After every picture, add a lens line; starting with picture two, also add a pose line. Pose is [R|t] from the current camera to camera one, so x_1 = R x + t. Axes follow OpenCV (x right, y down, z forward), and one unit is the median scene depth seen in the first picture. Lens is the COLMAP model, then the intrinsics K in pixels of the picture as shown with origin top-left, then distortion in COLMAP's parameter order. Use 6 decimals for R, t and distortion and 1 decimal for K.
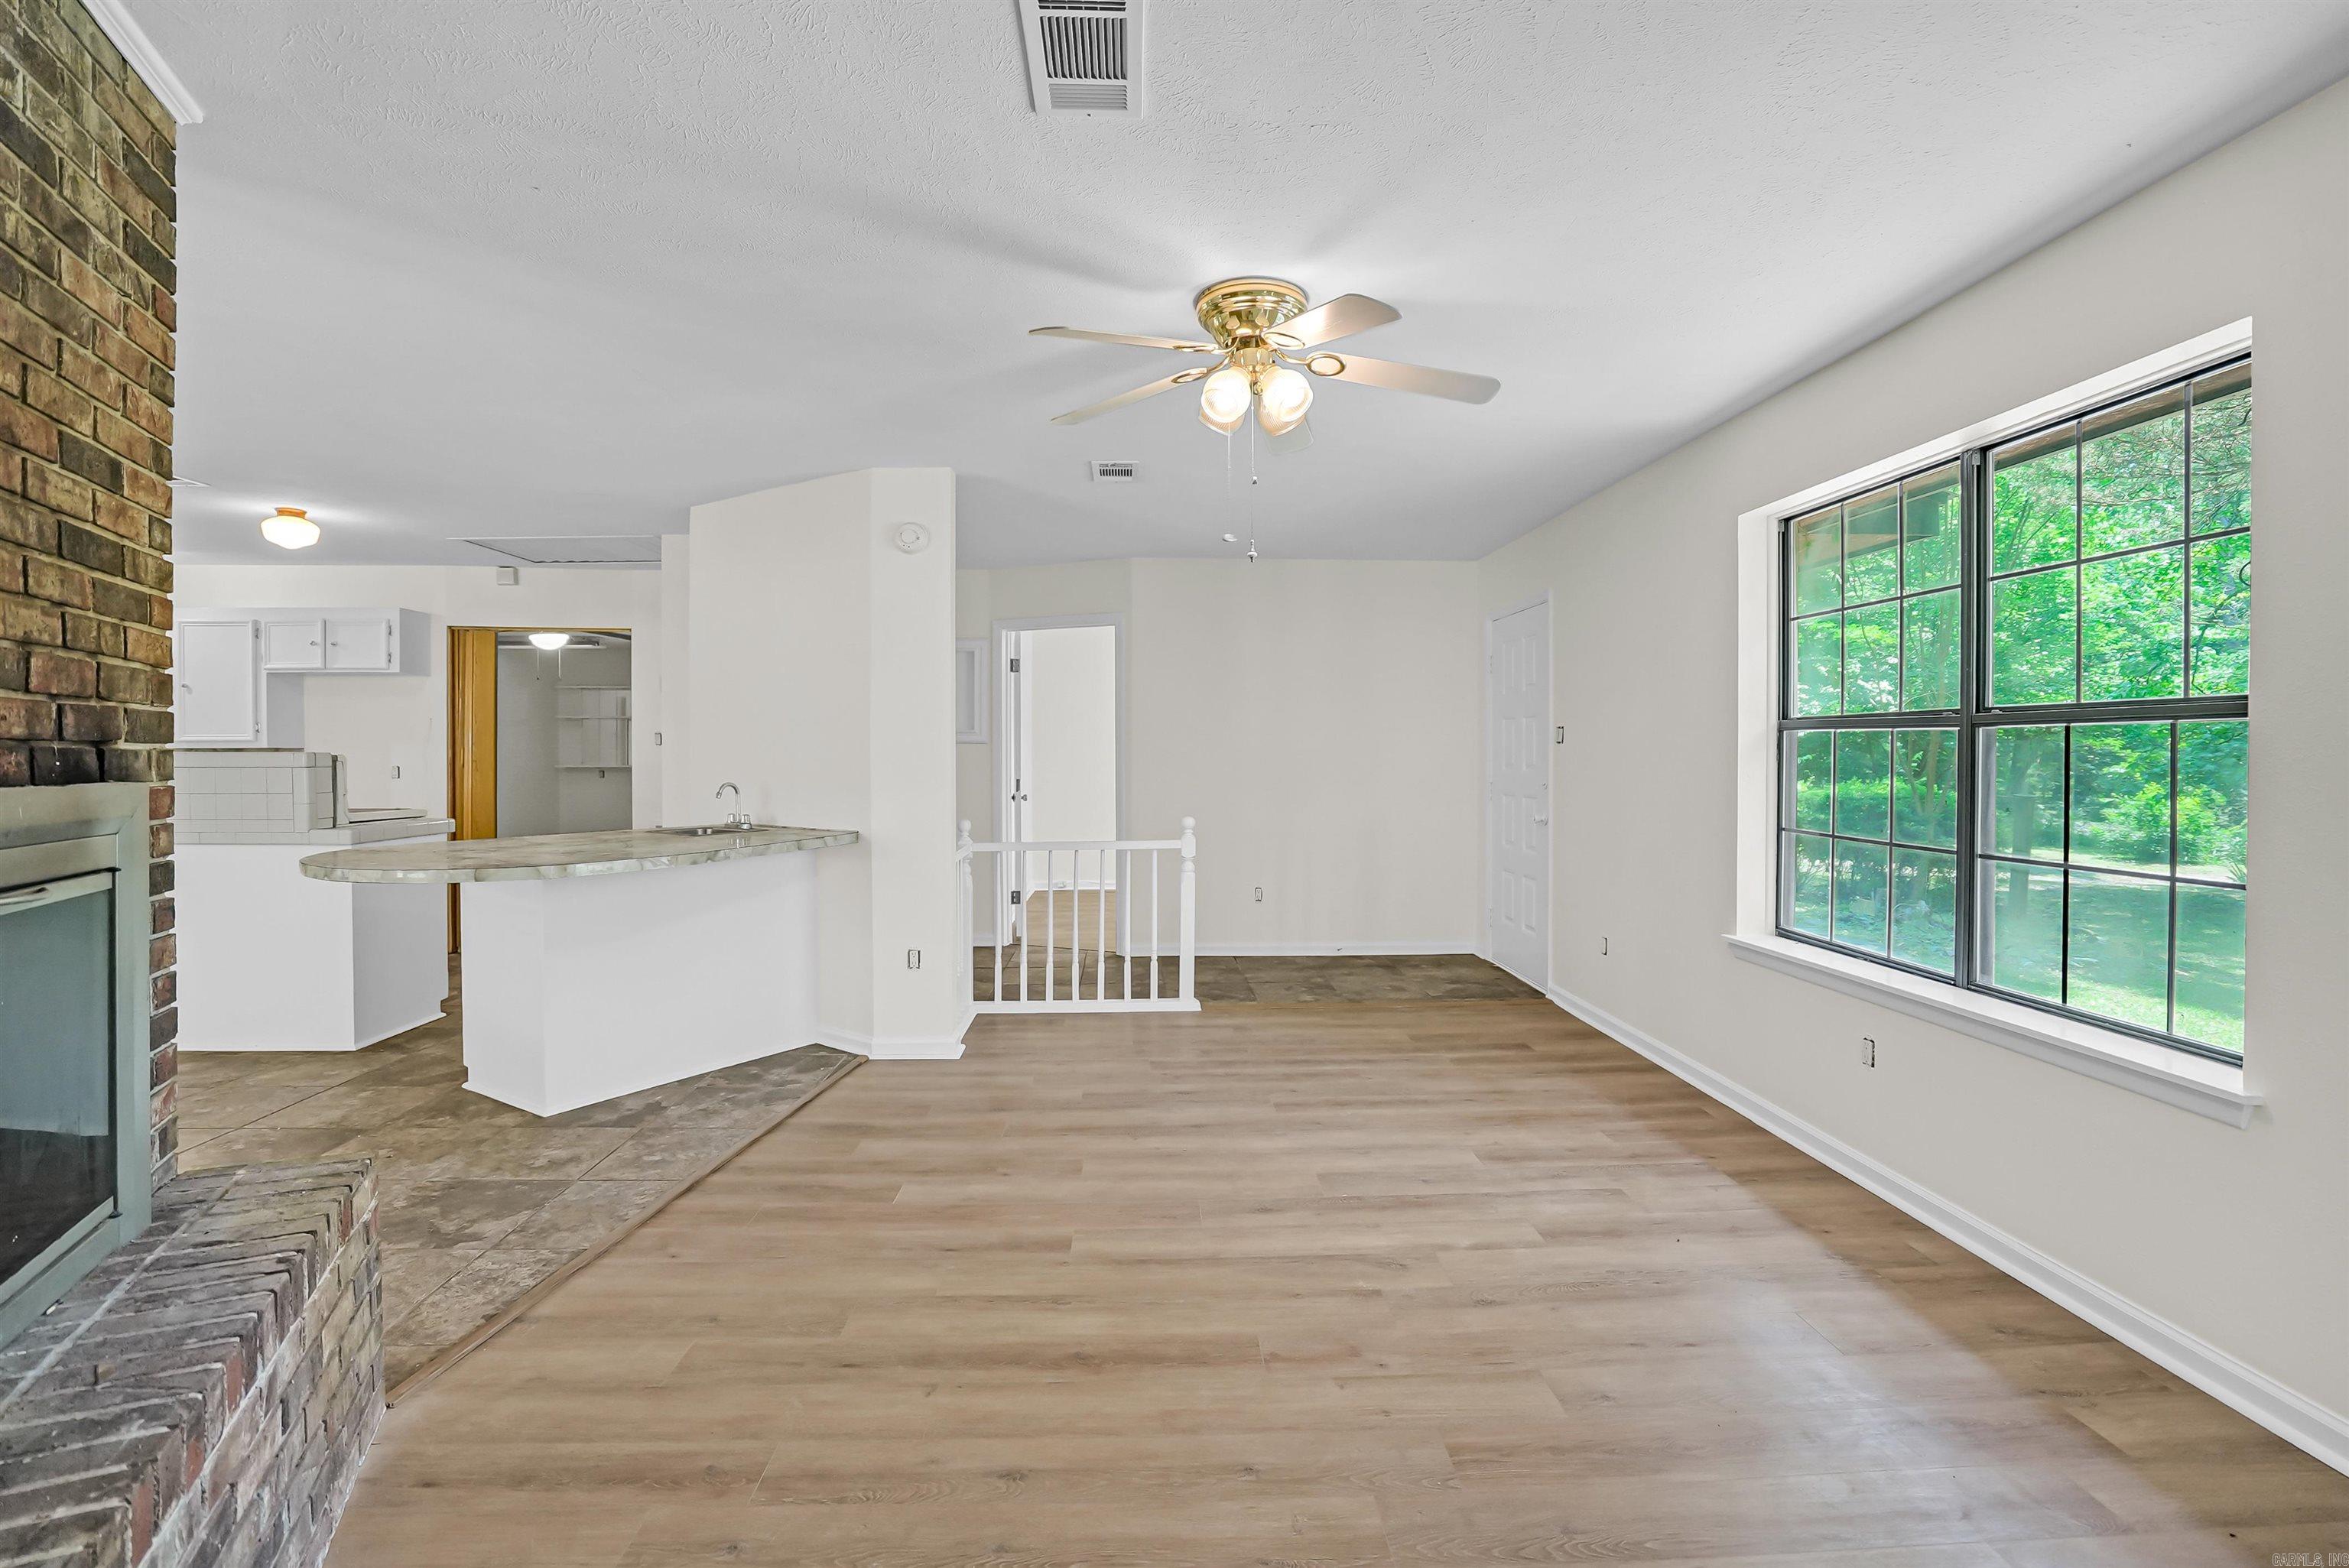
lens RADIAL K [[1084.3, 0, 1180.4], [0, 1084.3, 778.9], [0, 0, 1]] dist [-0.040204, 0.000326]
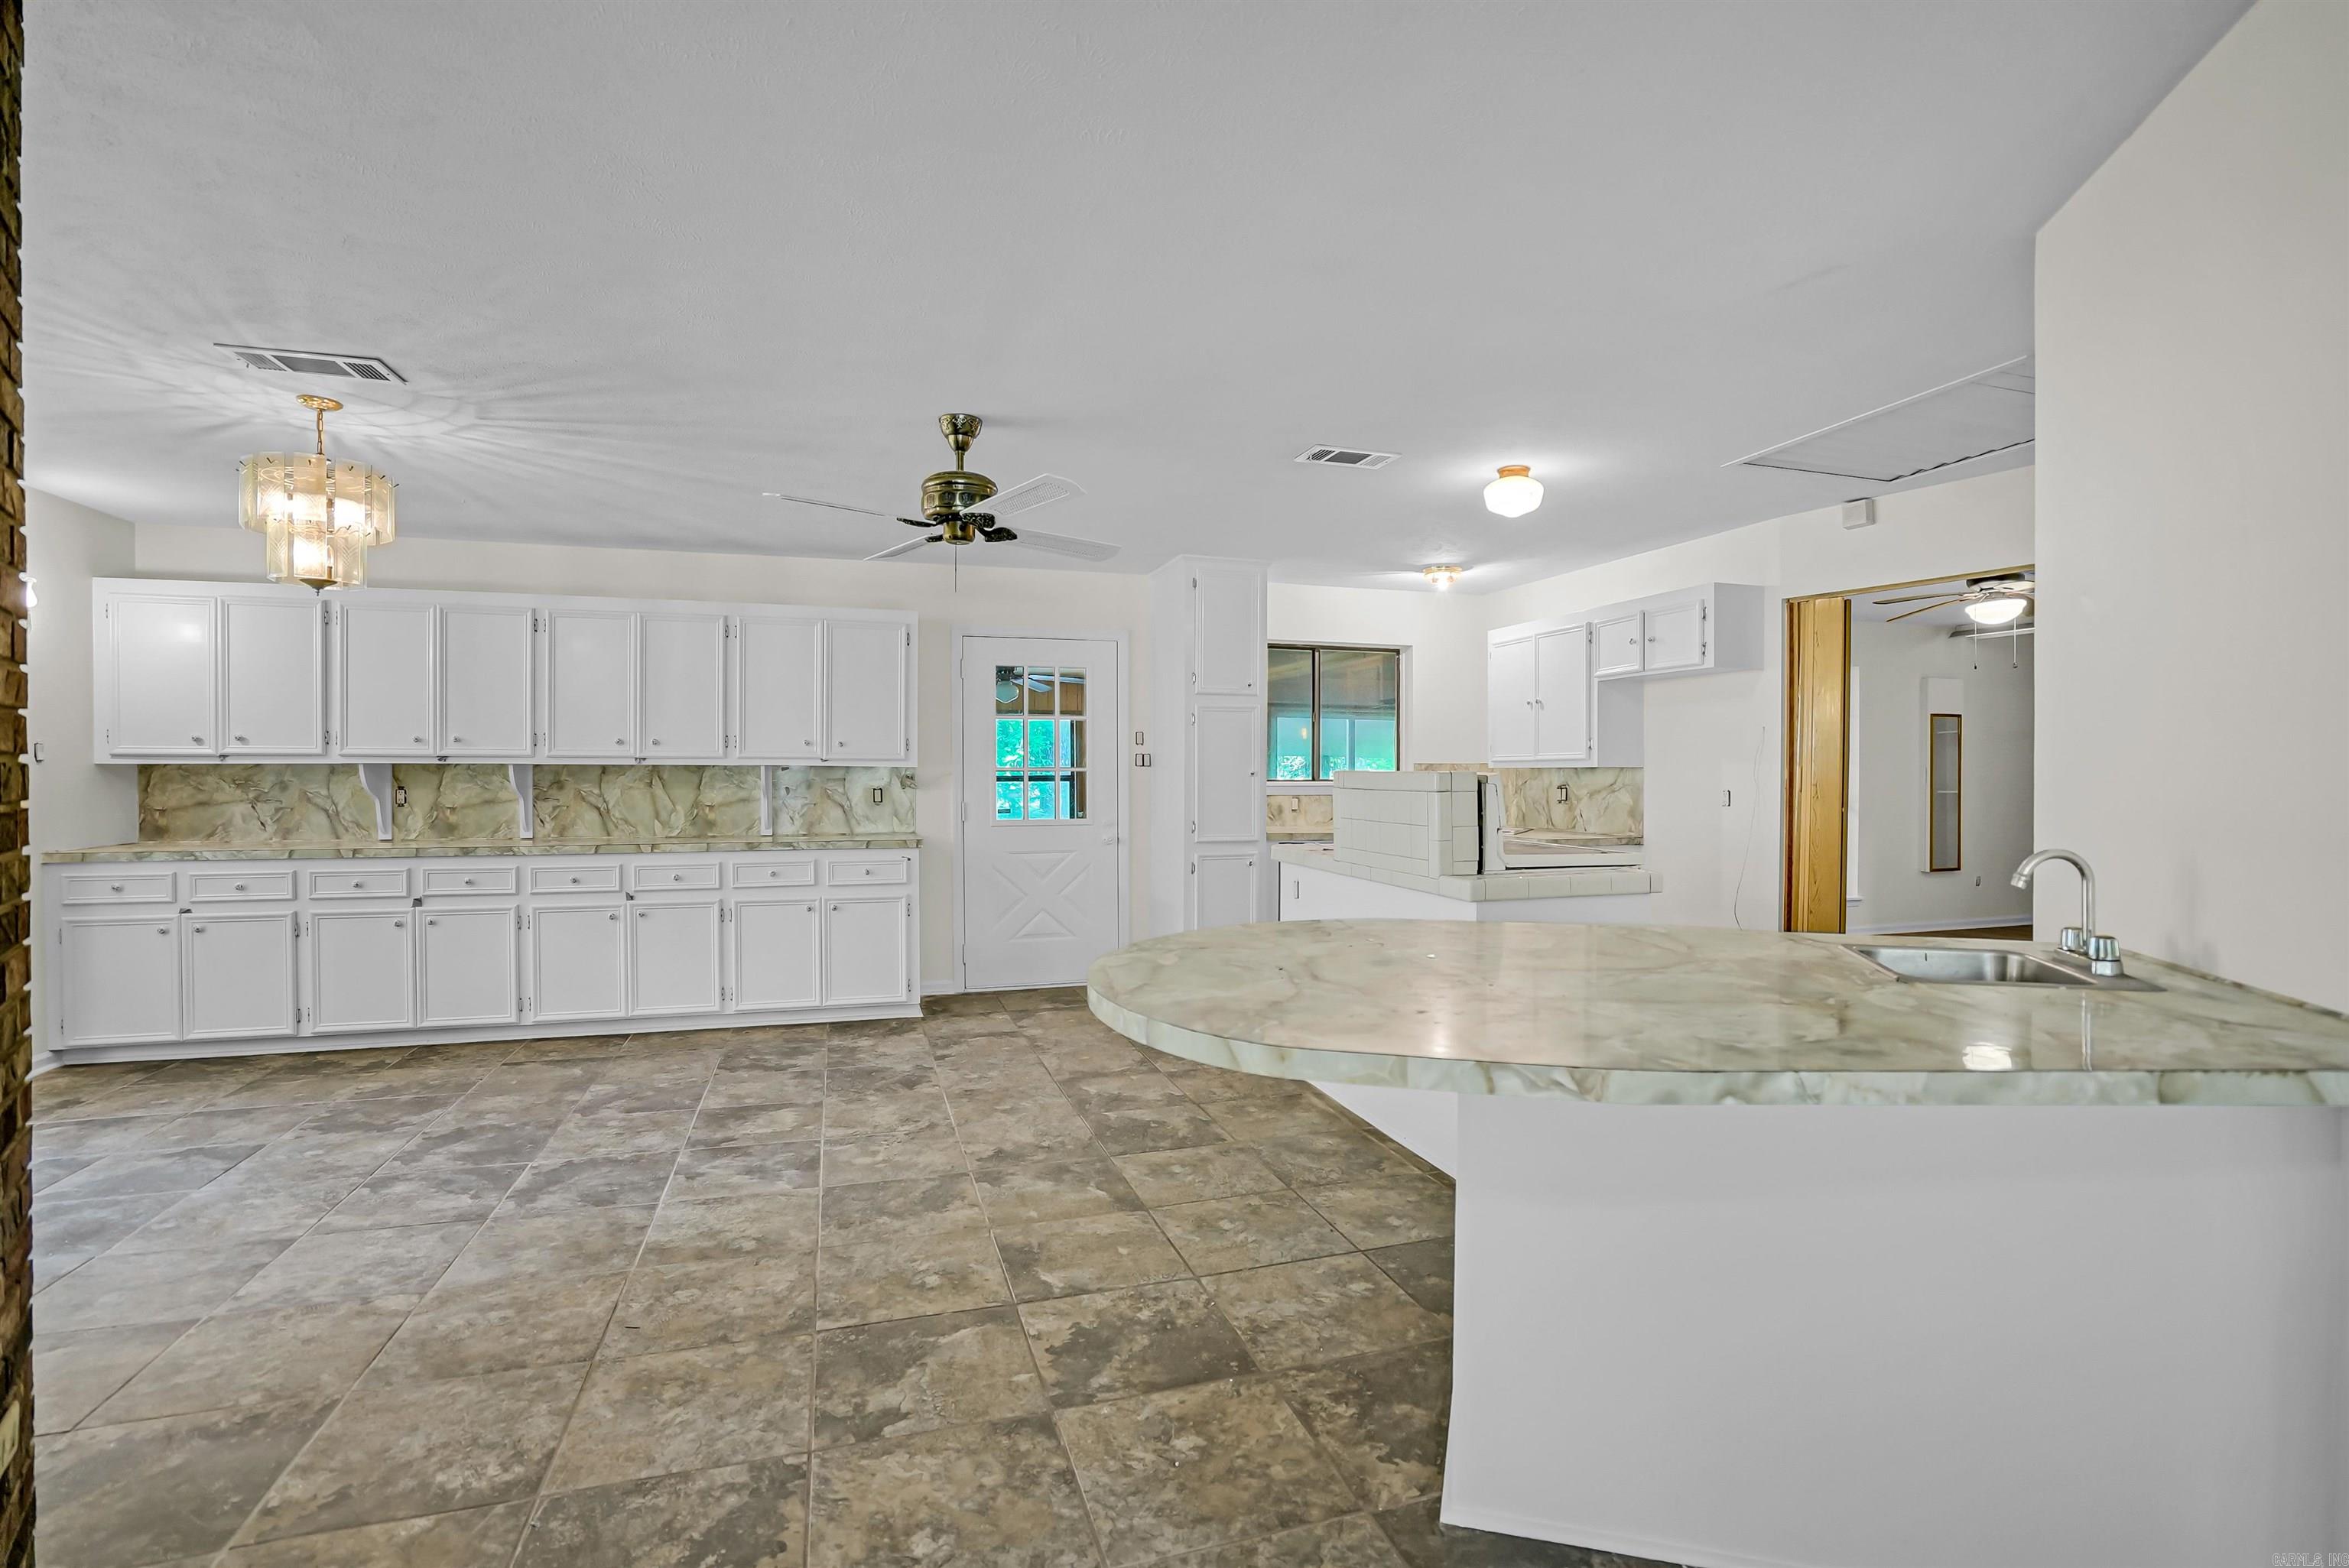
lens RADIAL K [[1087.1, 0, 1178.6], [0, 1087.1, 785.3], [0, 0, 1]] dist [-0.056655, 0.027388]
pose [[0.262895, 0.009095, -0.964782, -0.132153], [-0.024345, 0.999700, 0.002791, -0.012496], [0.964517, 0.022754, 0.263037, 0.597462]]
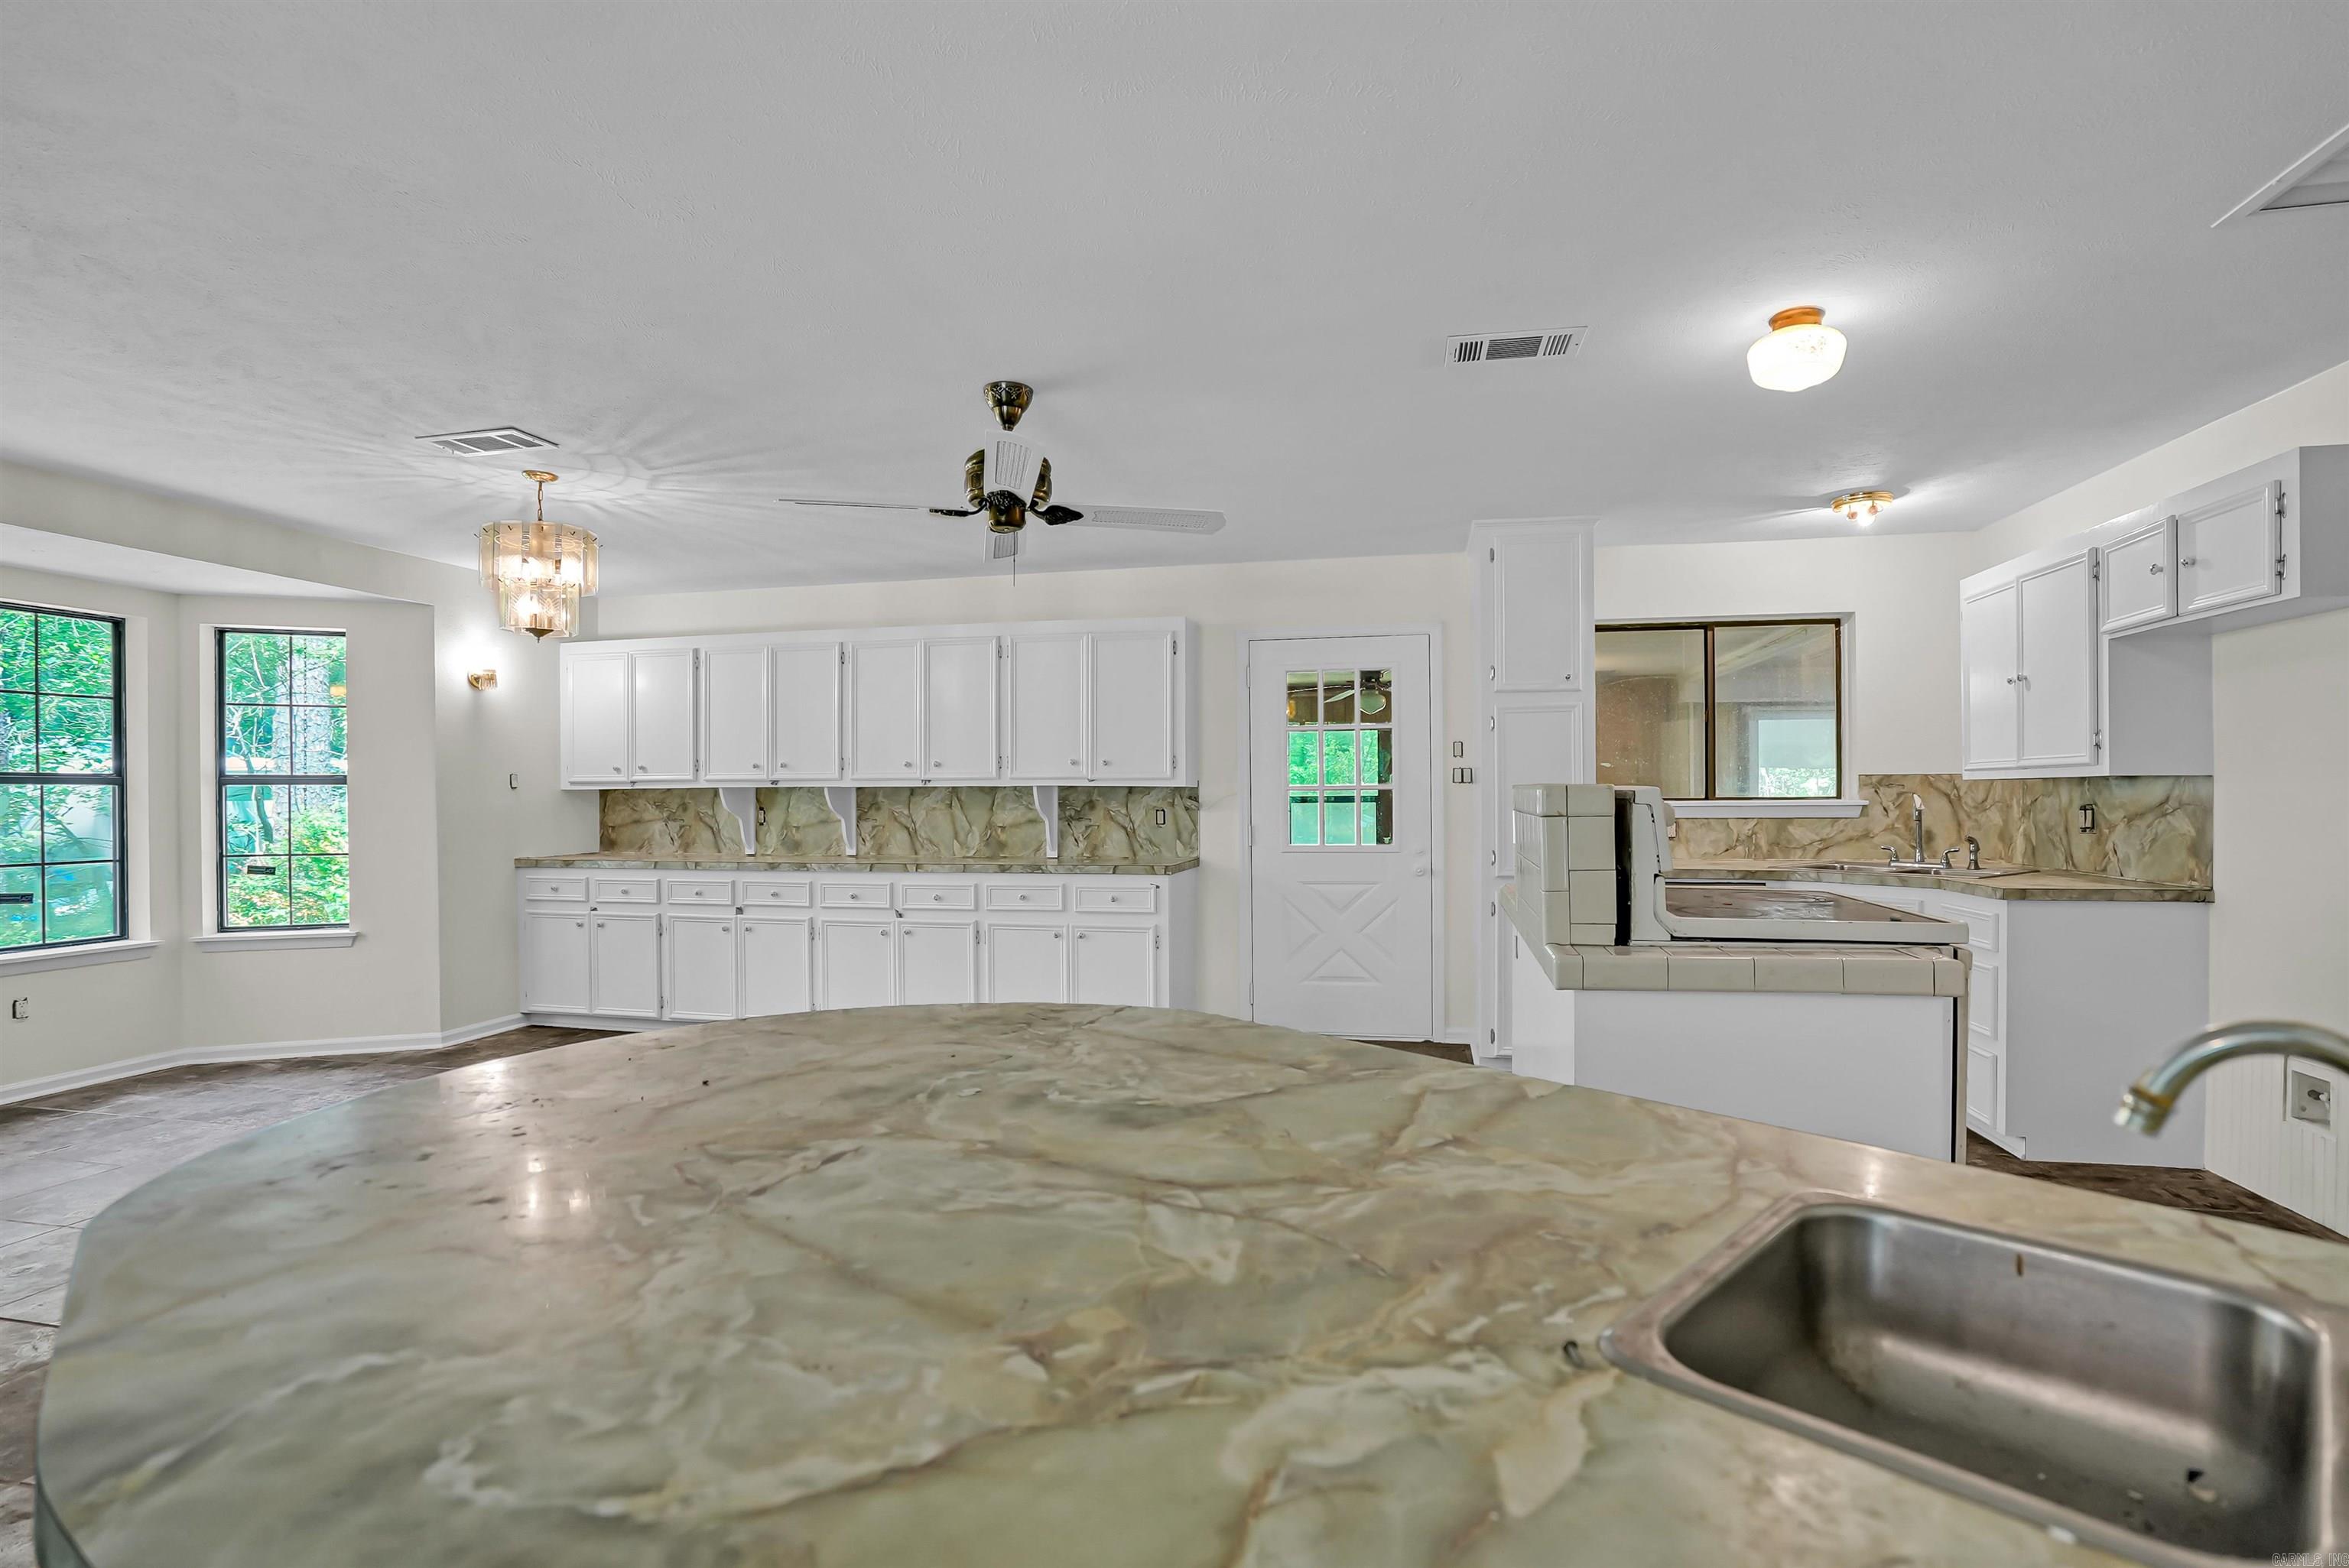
lens RADIAL K [[1103.1, 0, 1182.2], [0, 1103.1, 789.5], [0, 0, 1]] dist [-0.050385, 0.017879]
pose [[-0.245982, -0.005381, -0.969259, -0.284211], [-0.018692, 0.999825, -0.000807, -0.018654], [0.969094, 0.017919, -0.246040, 0.926618]]
